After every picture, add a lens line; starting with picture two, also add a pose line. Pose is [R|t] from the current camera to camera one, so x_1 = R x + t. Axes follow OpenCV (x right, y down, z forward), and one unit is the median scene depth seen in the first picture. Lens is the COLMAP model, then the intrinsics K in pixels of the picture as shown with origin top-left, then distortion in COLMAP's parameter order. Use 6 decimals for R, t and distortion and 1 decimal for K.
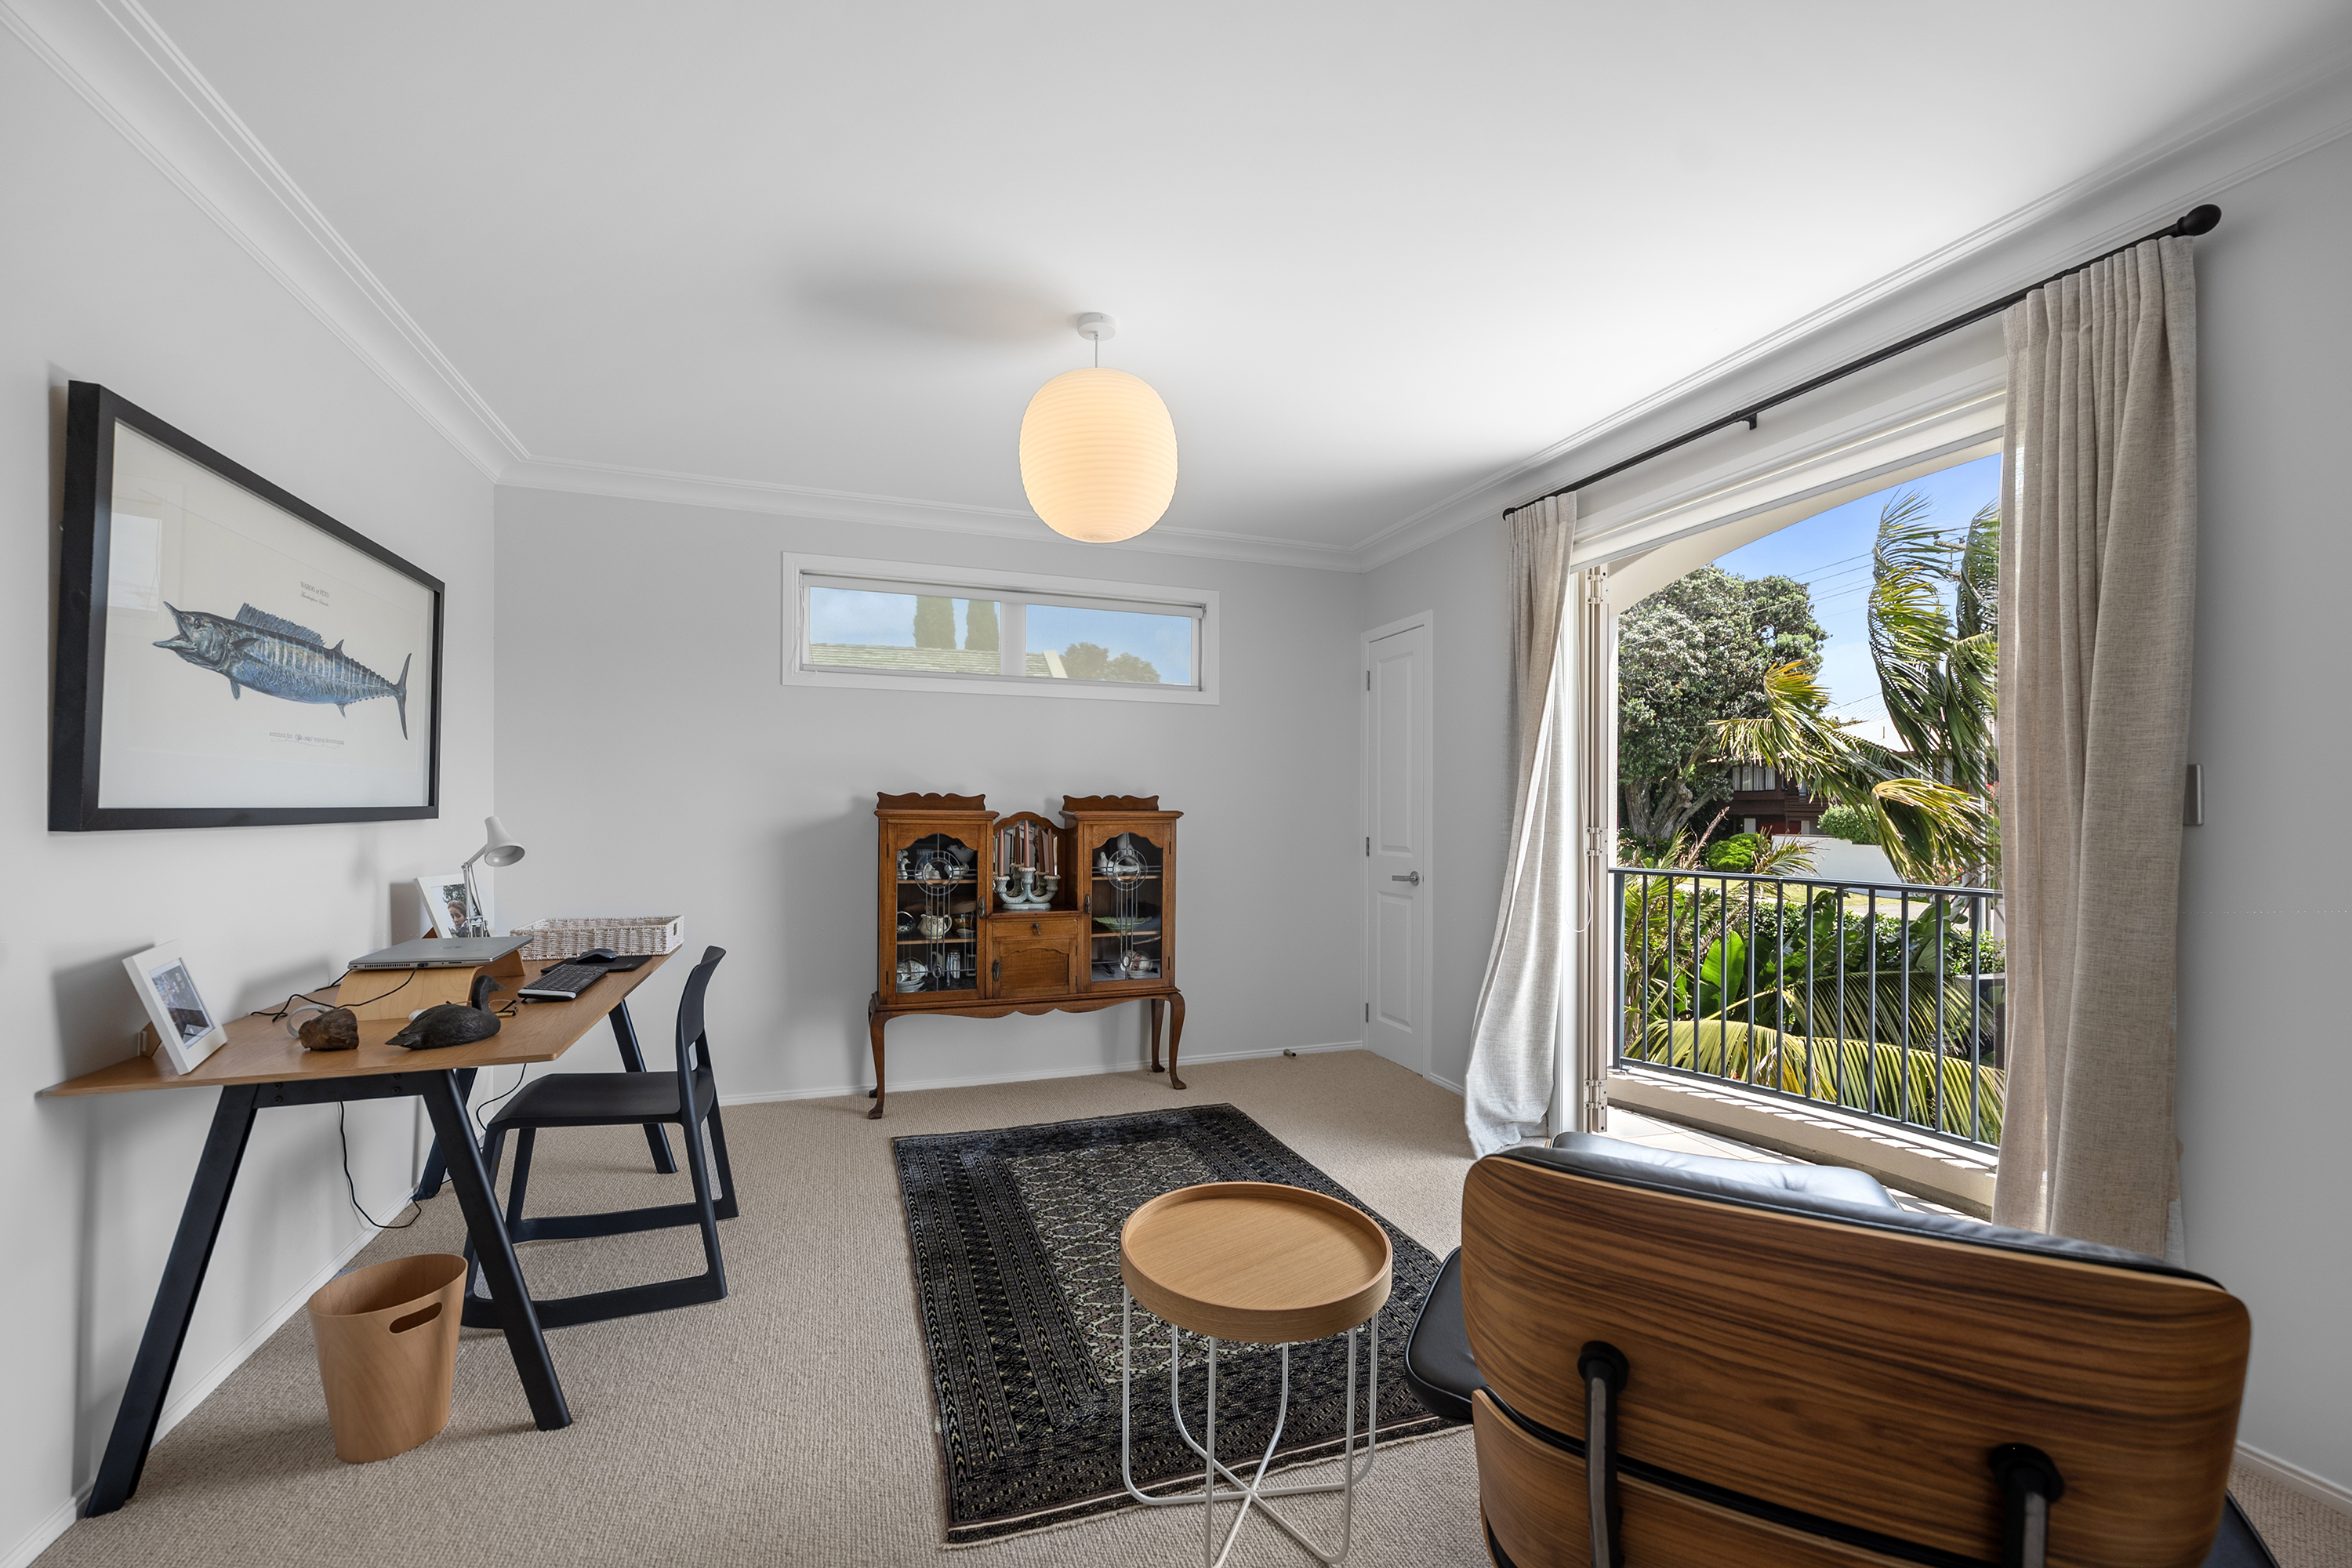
lens RADIAL K [[953.2, 0, 1178.2], [0, 953.2, 798.4], [0, 0, 1]] dist [0.001059, -0.000408]
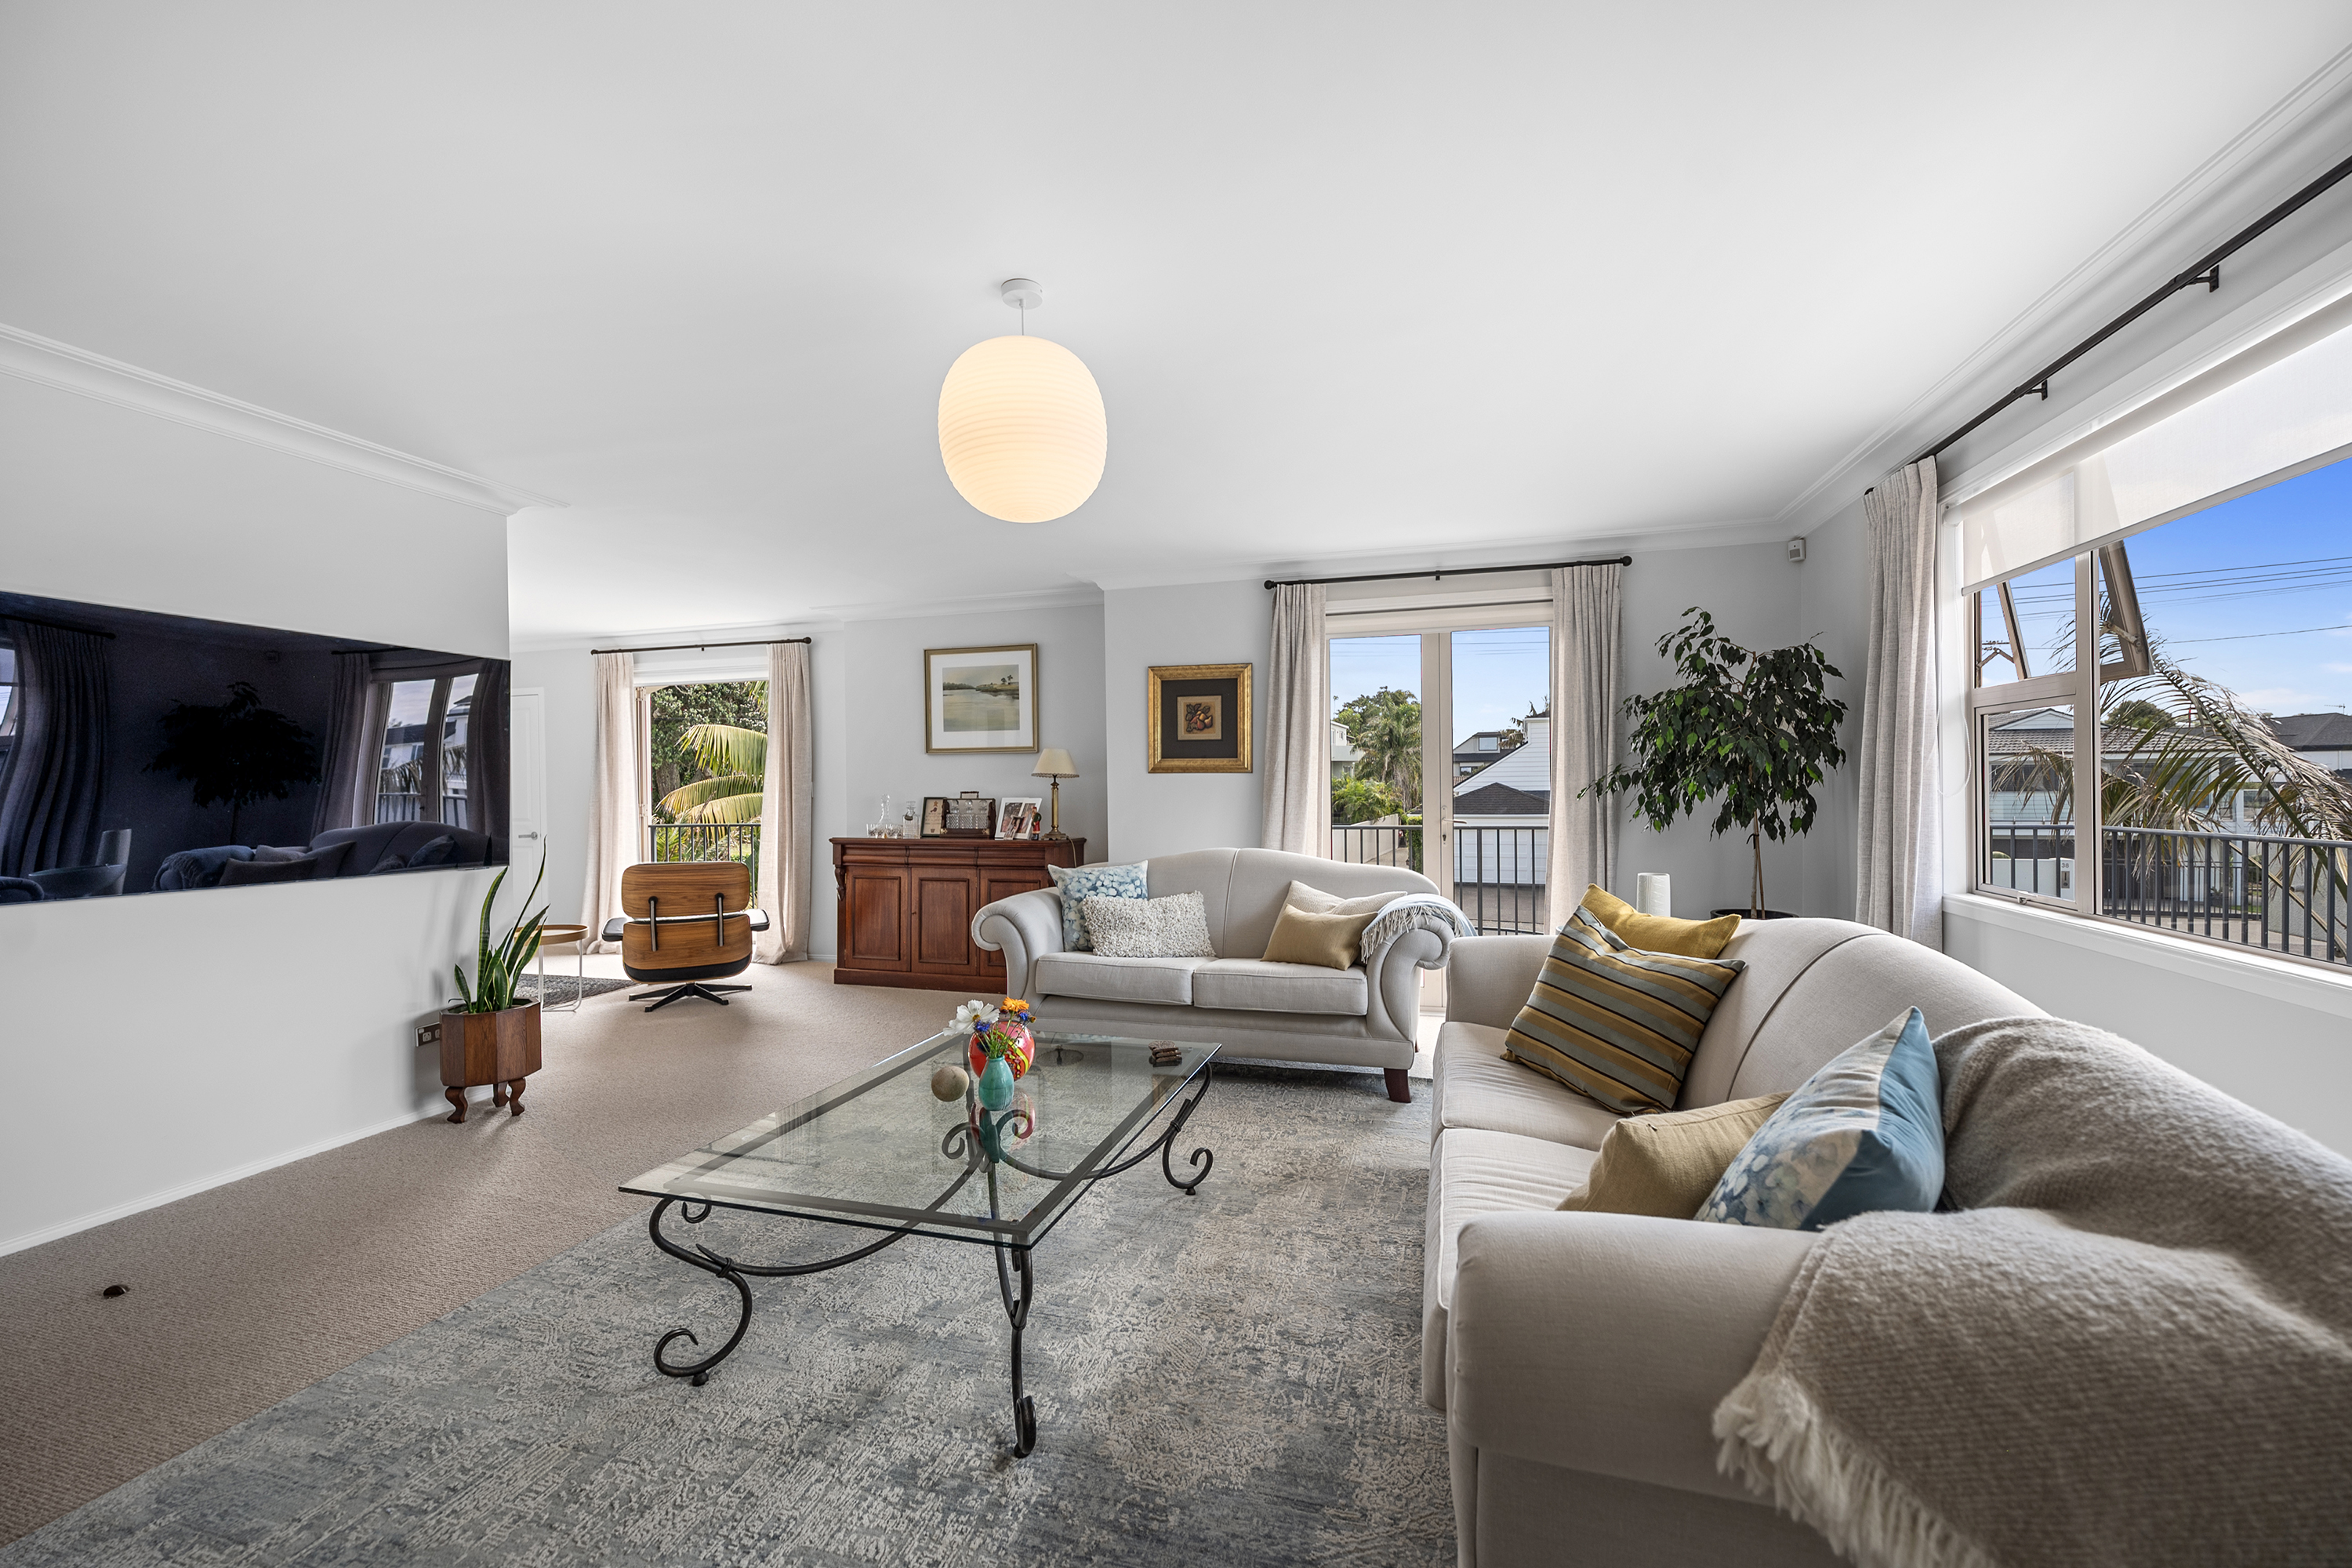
lens RADIAL K [[953.2, 0, 1178.8], [0, 953.2, 783.5], [0, 0, 1]] dist [0.001059, -0.000408]
pose [[0.590521, -0.017867, 0.806825, -0.484496], [0.008464, 0.999837, 0.015946, -0.031873], [-0.806978, -0.002588, 0.590576, -1.037454]]
